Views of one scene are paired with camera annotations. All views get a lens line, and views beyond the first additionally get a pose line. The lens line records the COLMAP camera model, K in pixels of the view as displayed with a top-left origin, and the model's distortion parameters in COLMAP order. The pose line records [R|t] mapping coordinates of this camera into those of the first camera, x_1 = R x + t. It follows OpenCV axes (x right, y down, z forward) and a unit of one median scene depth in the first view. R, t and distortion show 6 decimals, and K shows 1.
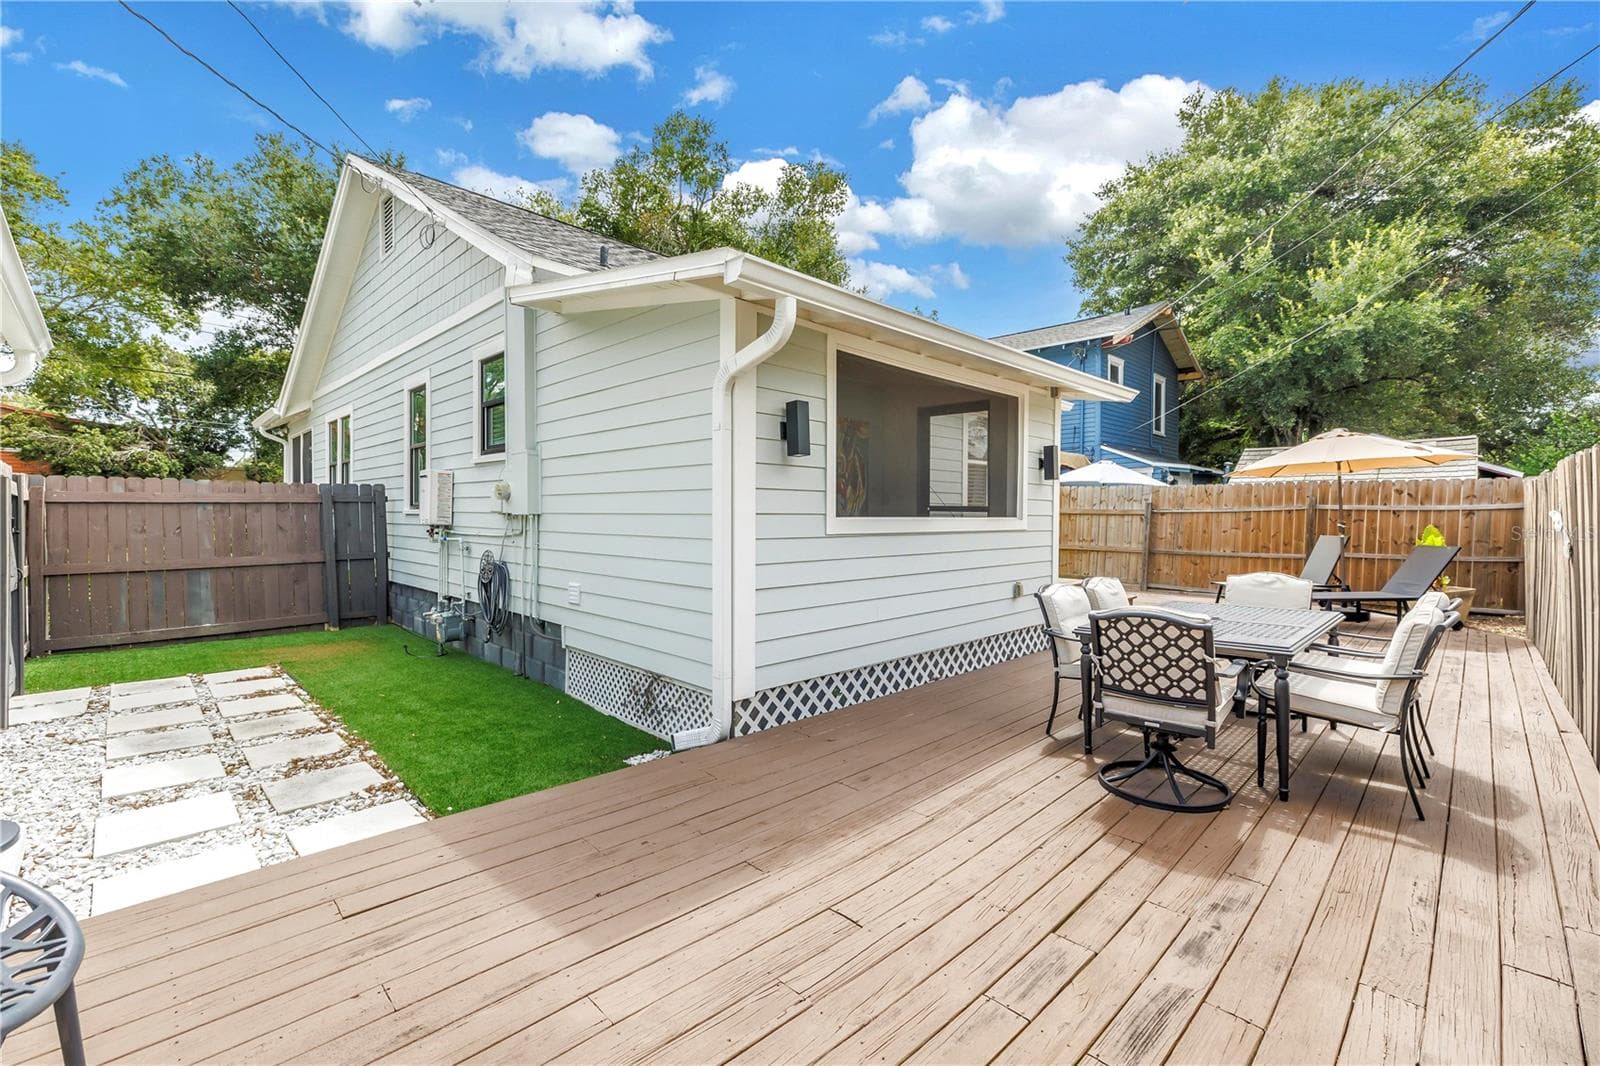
lens RADIAL K [[664.9, 0, 797.4], [0, 664.9, 522.5], [0, 0, 1]] dist [-0.000607, -0.000132]
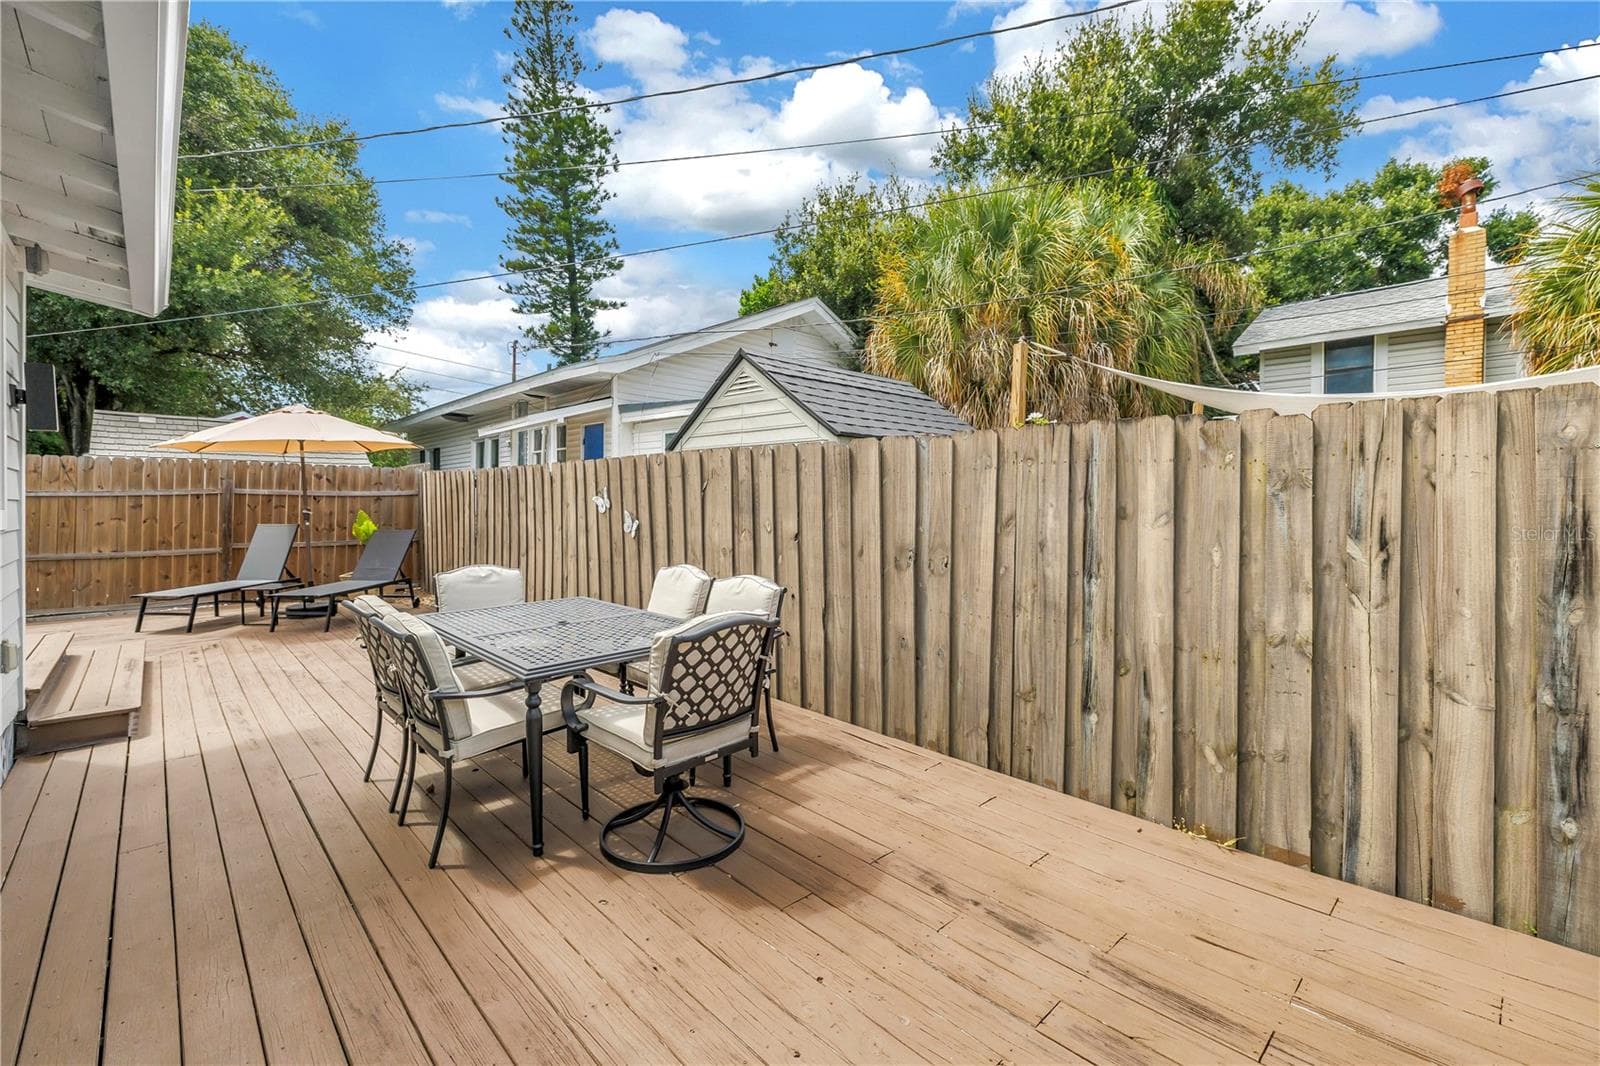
lens RADIAL K [[692.4, 0, 804.0], [0, 692.4, 508.1], [0, 0, 1]] dist [-0.001789, 0.000036]
pose [[0.021247, -0.010097, 0.999723, -0.091380], [0.011608, 0.999884, 0.009851, -0.001987], [-0.999707, 0.011395, 0.021362, 0.263219]]
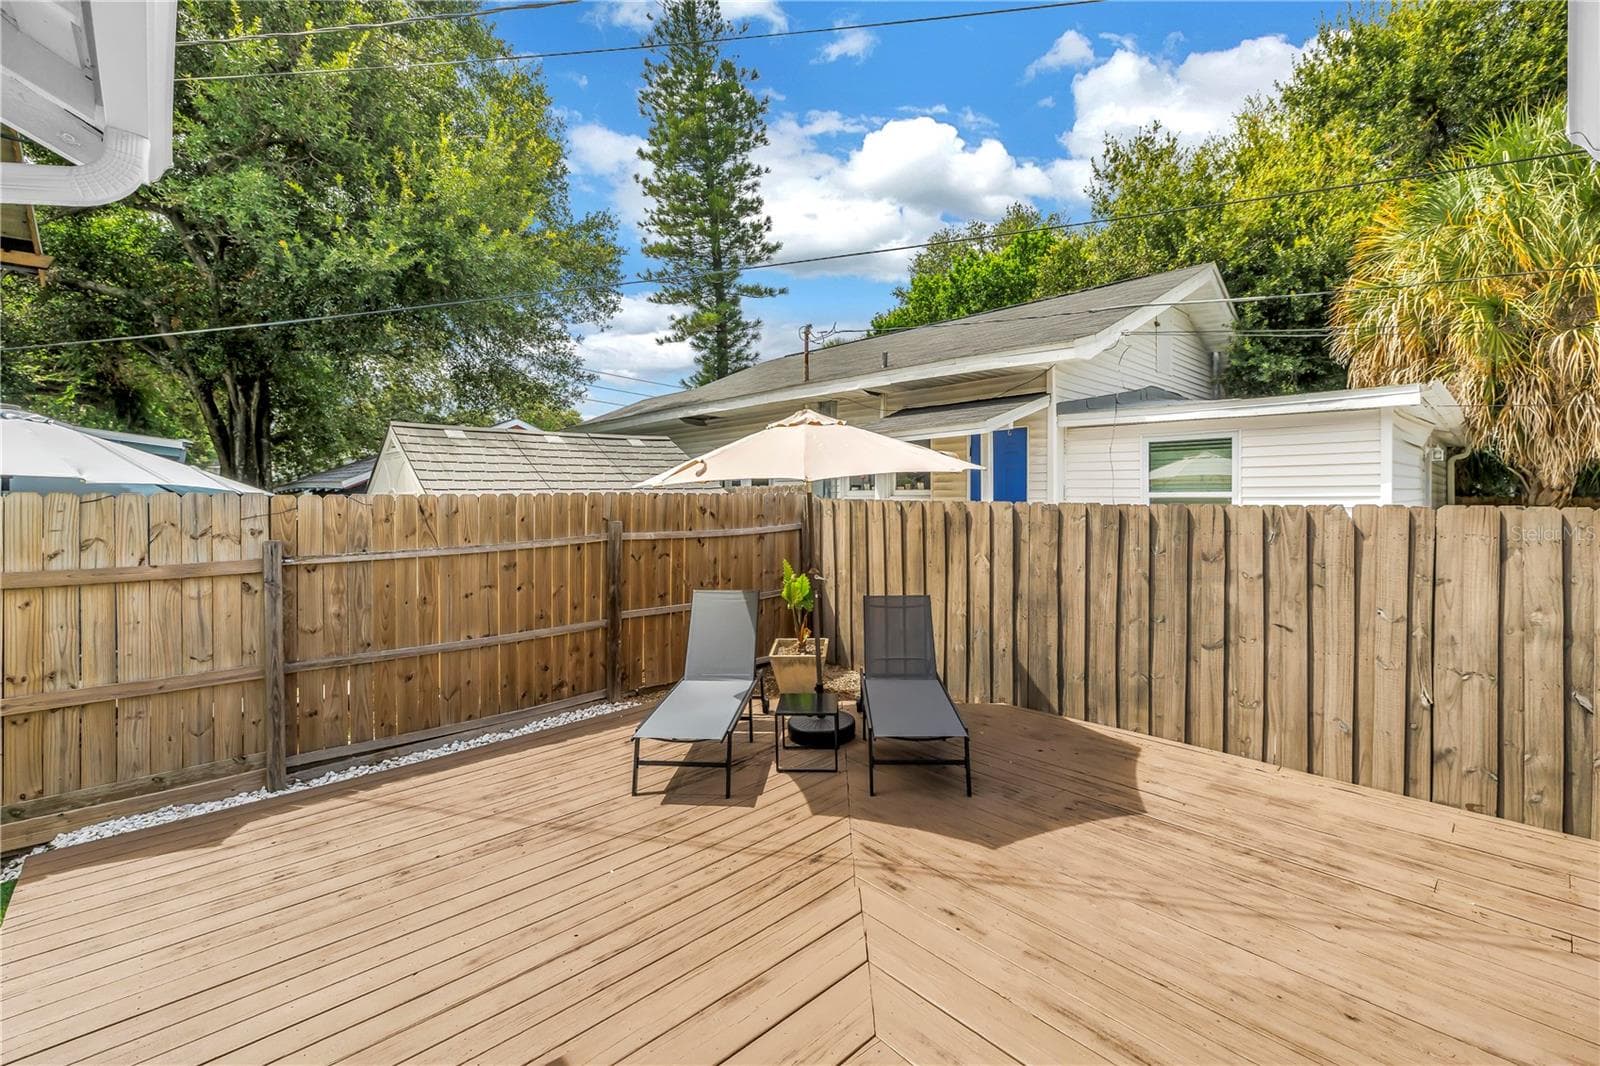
lens RADIAL K [[690.7, 0, 834.9], [0, 690.7, 501.2], [0, 0, 1]] dist [-0.001325, -0.000060]
pose [[0.014273, -0.008591, 0.999861, 0.182552], [0.026582, 0.999613, 0.008210, -0.057405], [-0.999545, 0.026461, 0.014496, 0.835678]]
